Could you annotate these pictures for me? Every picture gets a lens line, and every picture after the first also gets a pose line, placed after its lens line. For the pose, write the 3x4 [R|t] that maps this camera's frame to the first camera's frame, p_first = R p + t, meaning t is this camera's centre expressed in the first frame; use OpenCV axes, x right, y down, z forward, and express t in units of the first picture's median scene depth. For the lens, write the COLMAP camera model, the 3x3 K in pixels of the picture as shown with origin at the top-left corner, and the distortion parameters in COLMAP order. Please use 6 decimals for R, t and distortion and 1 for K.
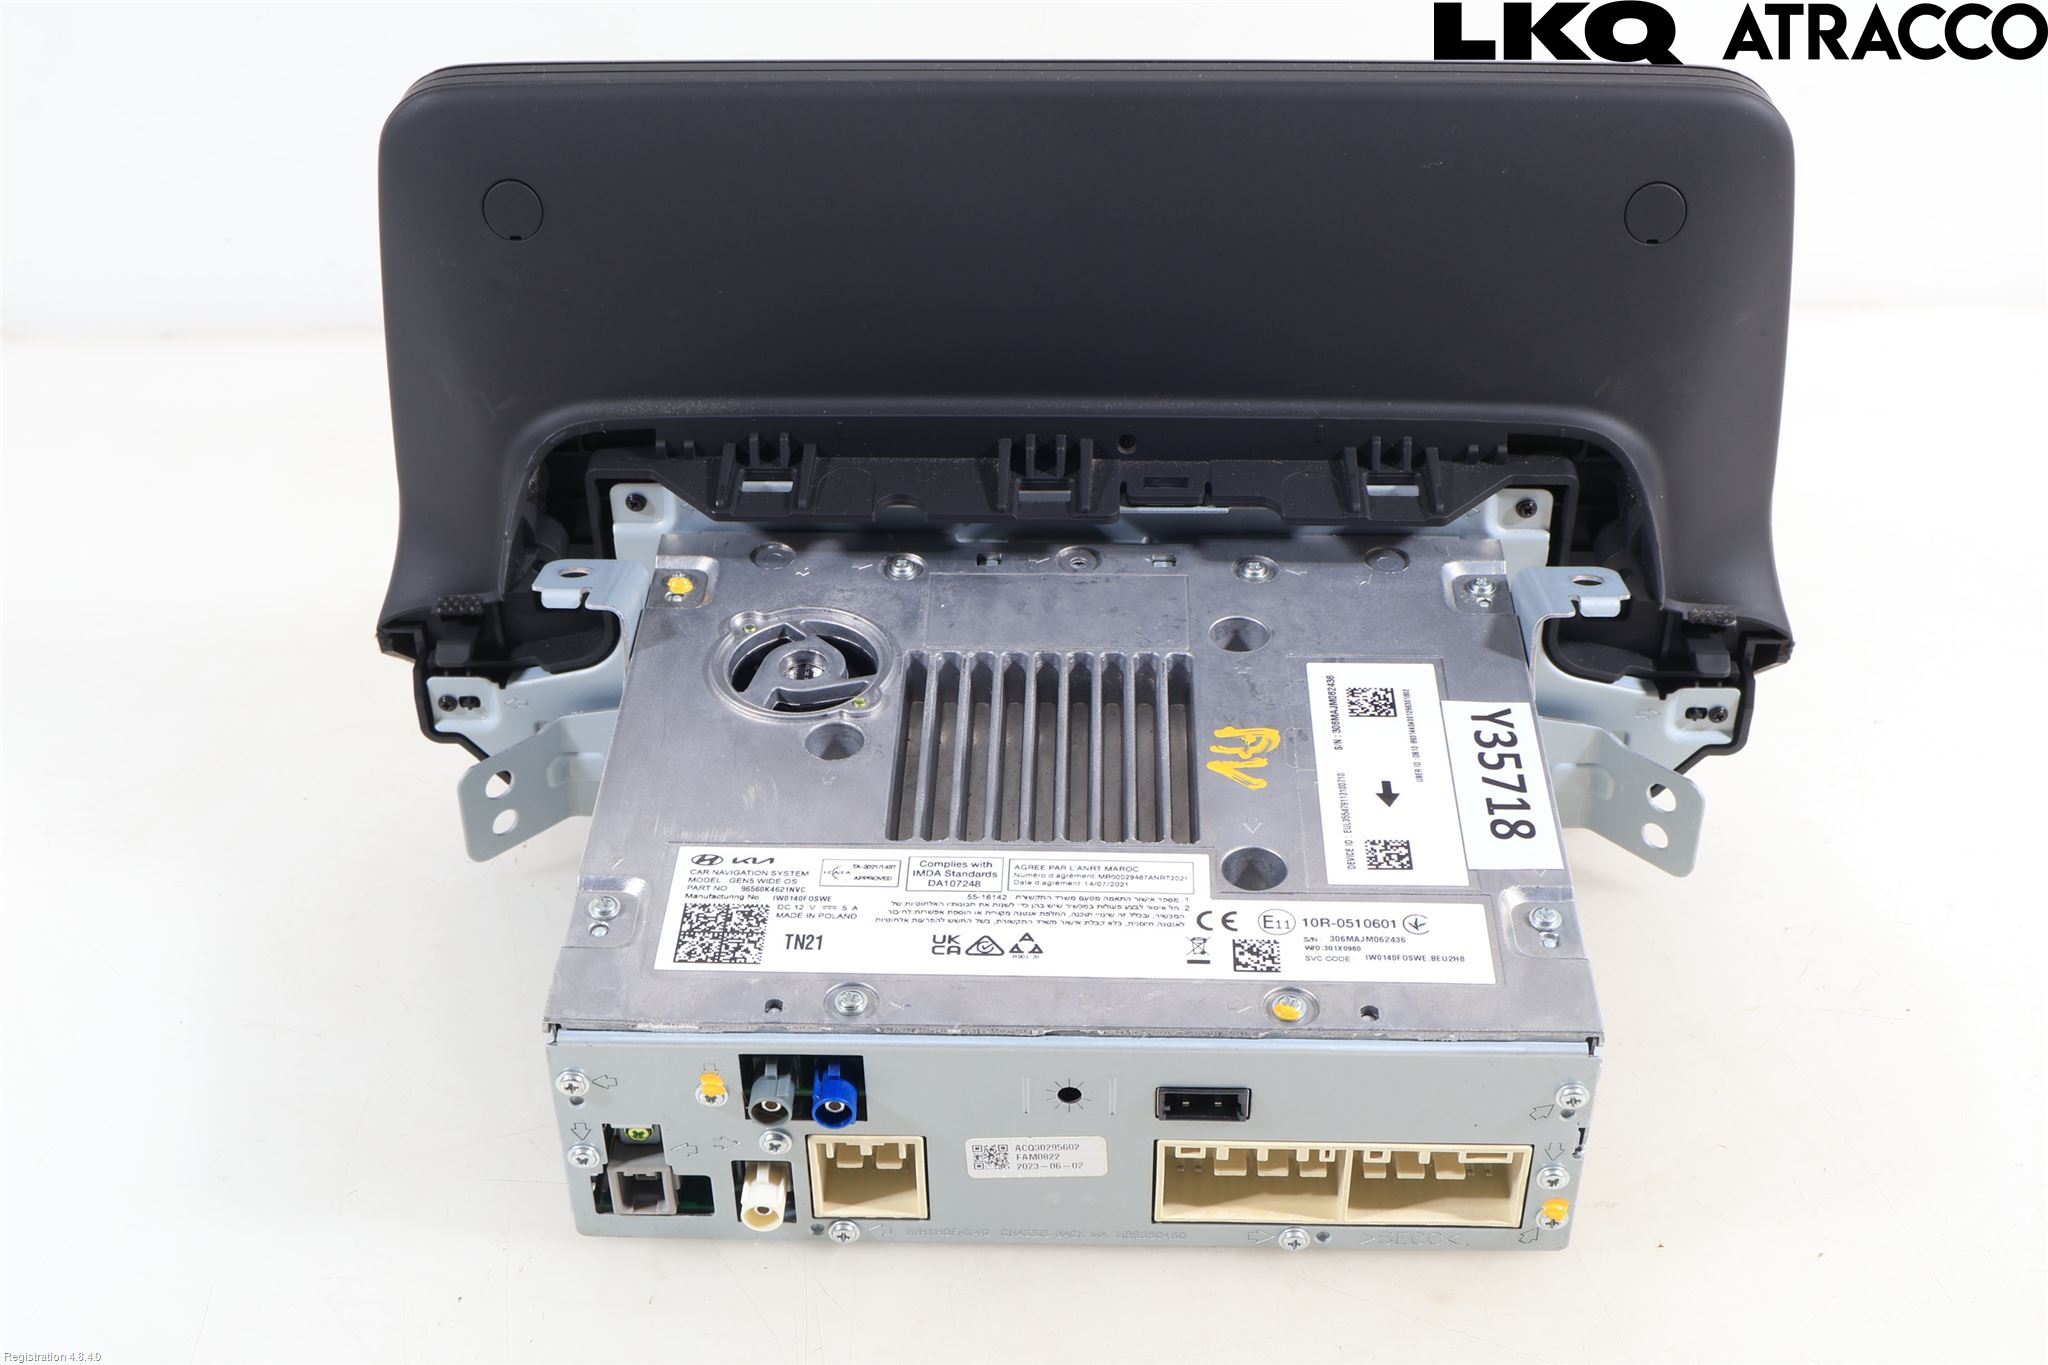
lens RADIAL K [[2554.4, 0, 1030.8], [0, 2554.4, 680.6], [0, 0, 1]] dist [-0.027906, 0.000000]
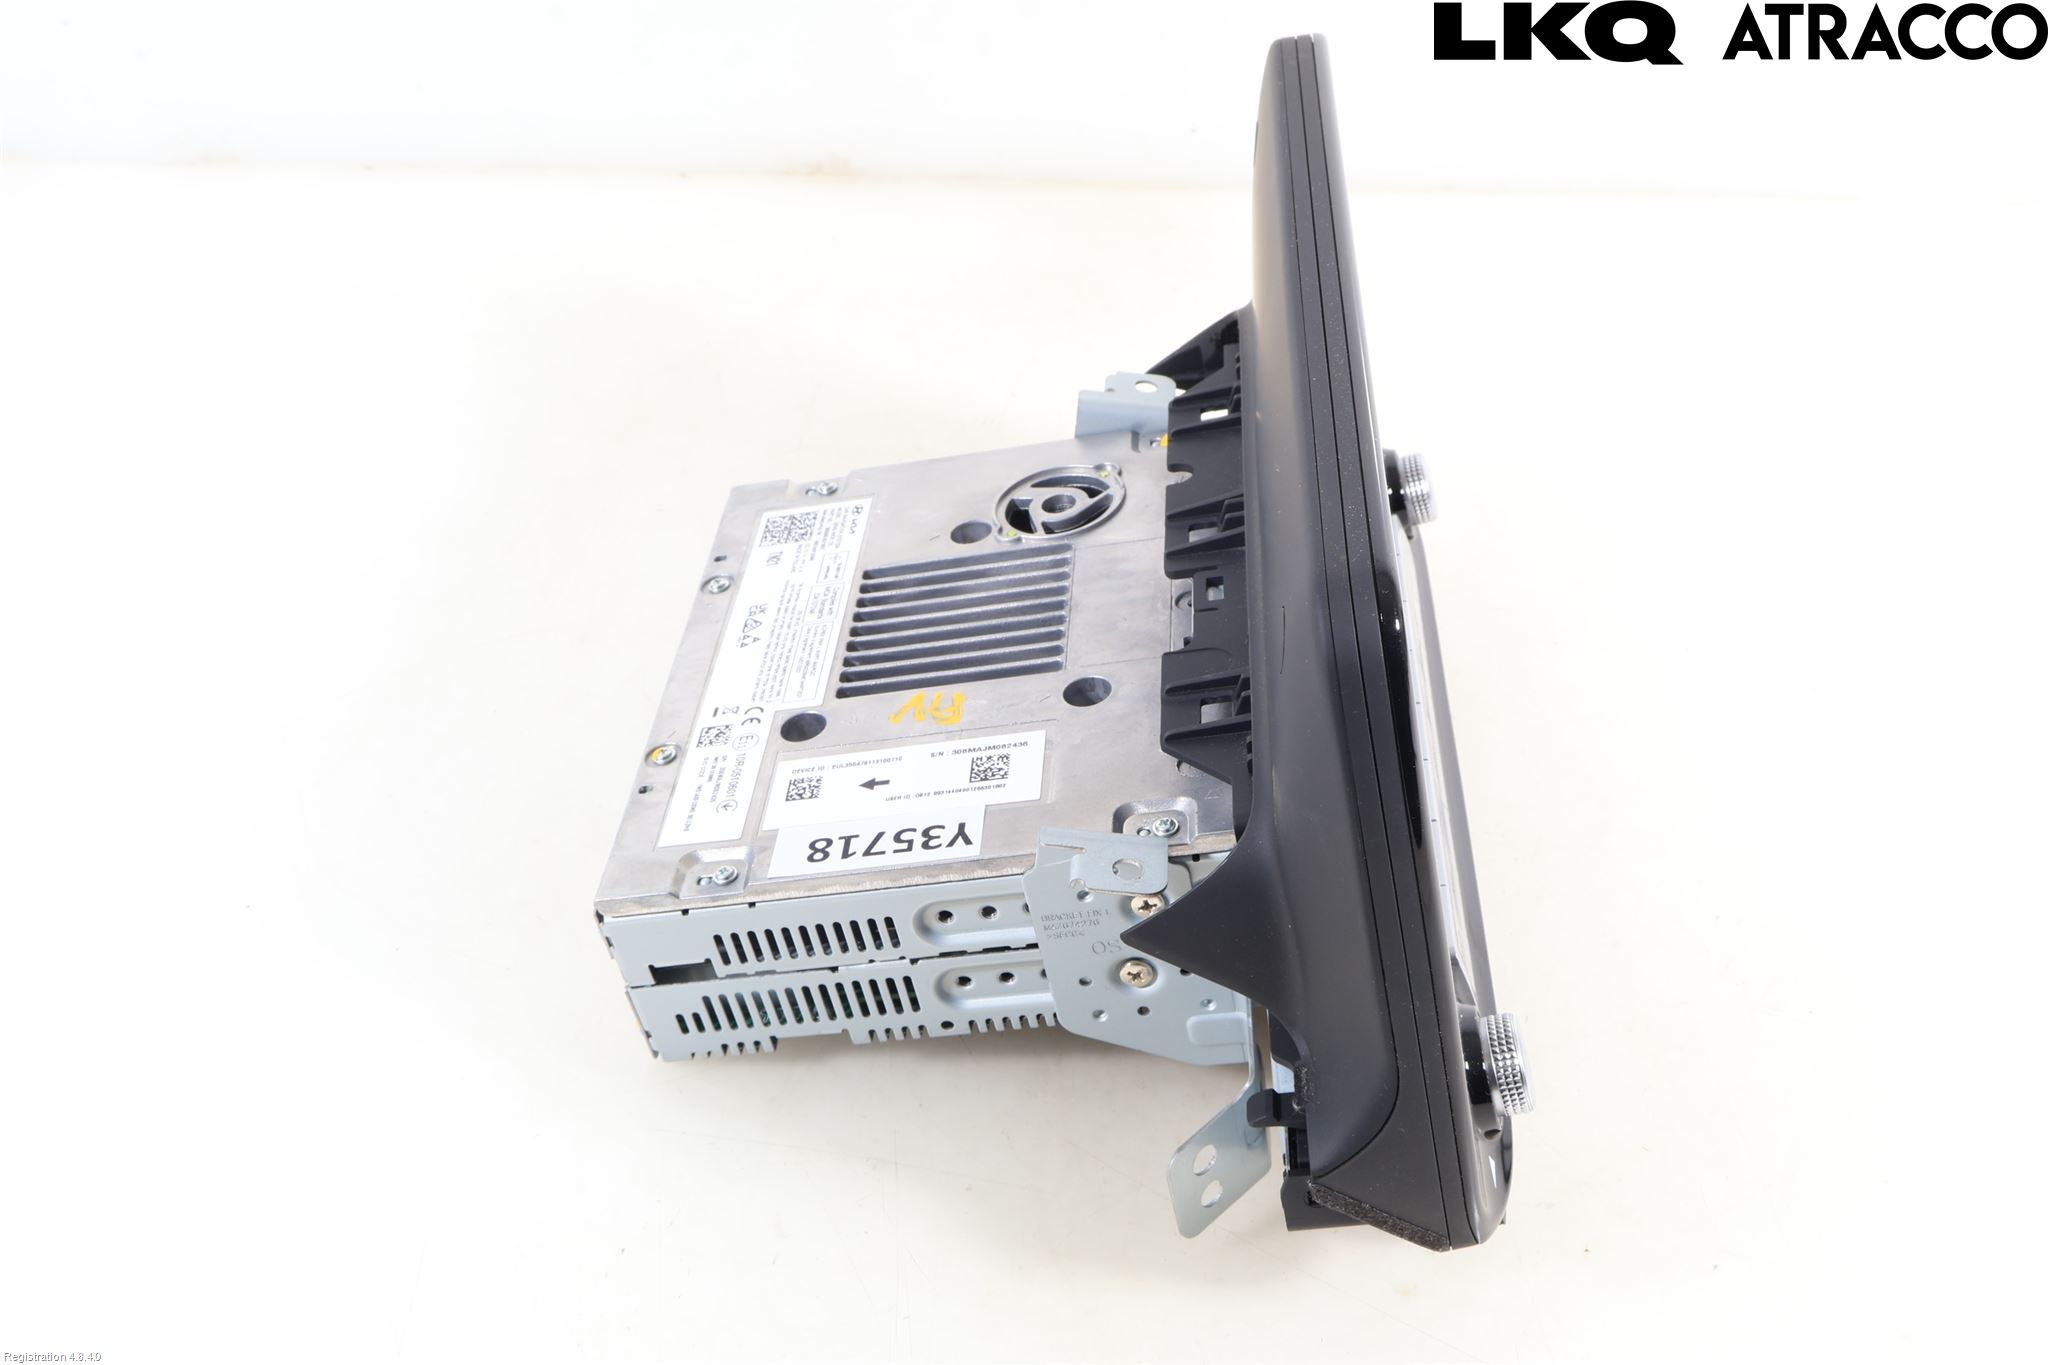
lens RADIAL K [[2124.0, 0, 1016.1], [0, 2124.0, 683.3], [0, 0, 1]] dist [0.026012, 0.000000]
pose [[-0.042438, 0.601255, -0.797929, 0.984444], [-0.436946, 0.707053, 0.556016, -0.629477], [0.898486, 0.372249, 0.232711, 0.843314]]
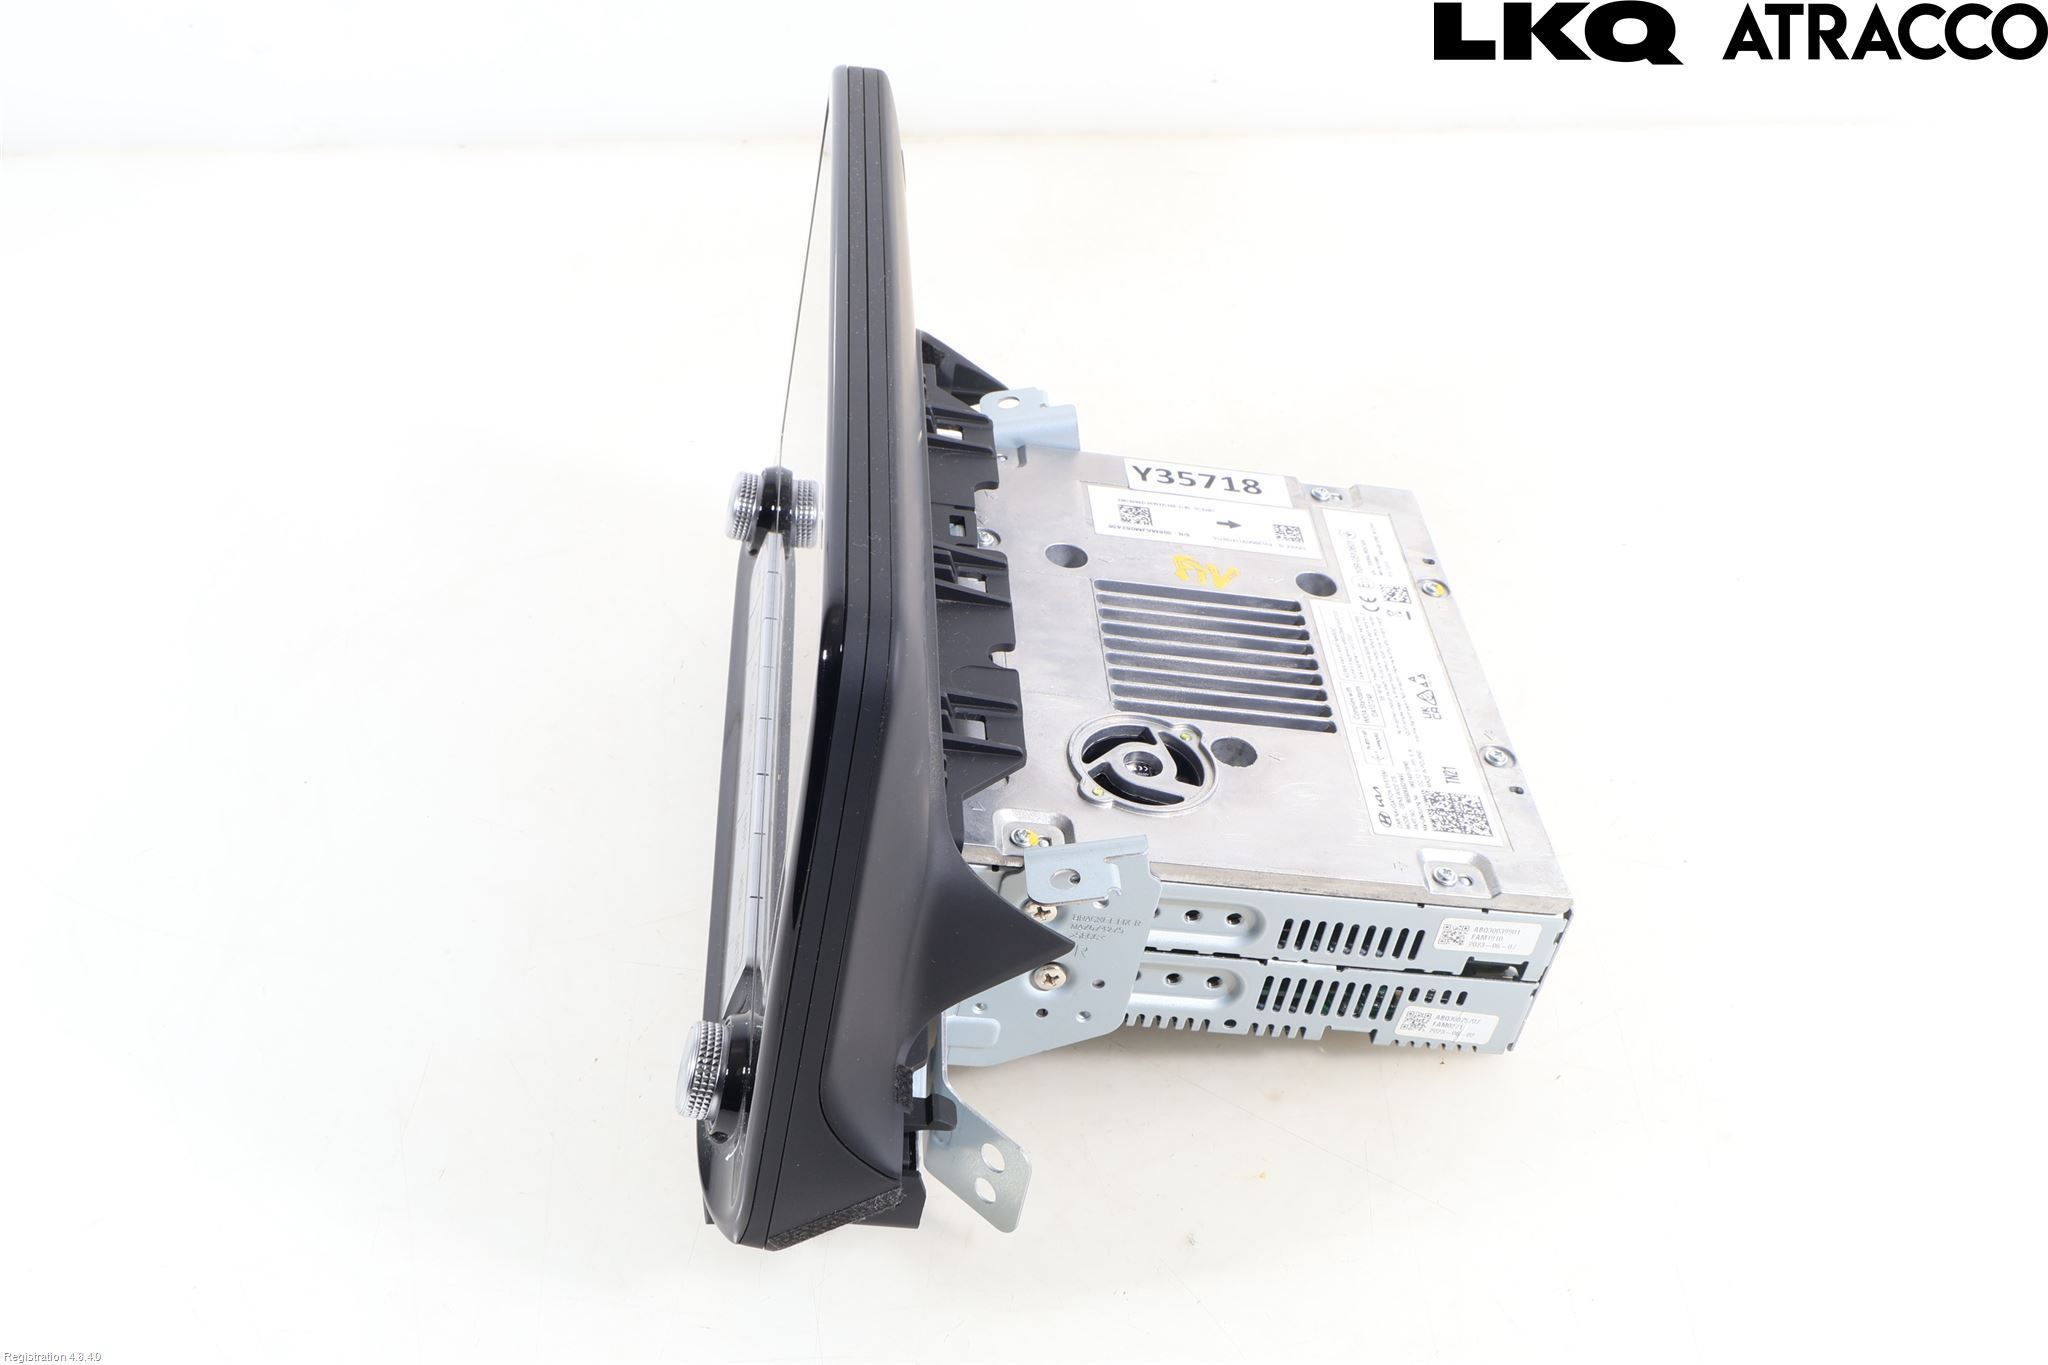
lens RADIAL K [[2124.0, 0, 1016.8], [0, 2124.0, 681.1], [0, 0, 1]] dist [0.026012, 0.000000]
pose [[-0.087097, -0.605335, 0.791191, -0.960408], [0.459173, 0.680419, 0.571131, -0.711969], [-0.884067, 0.413037, 0.218691, 0.917764]]
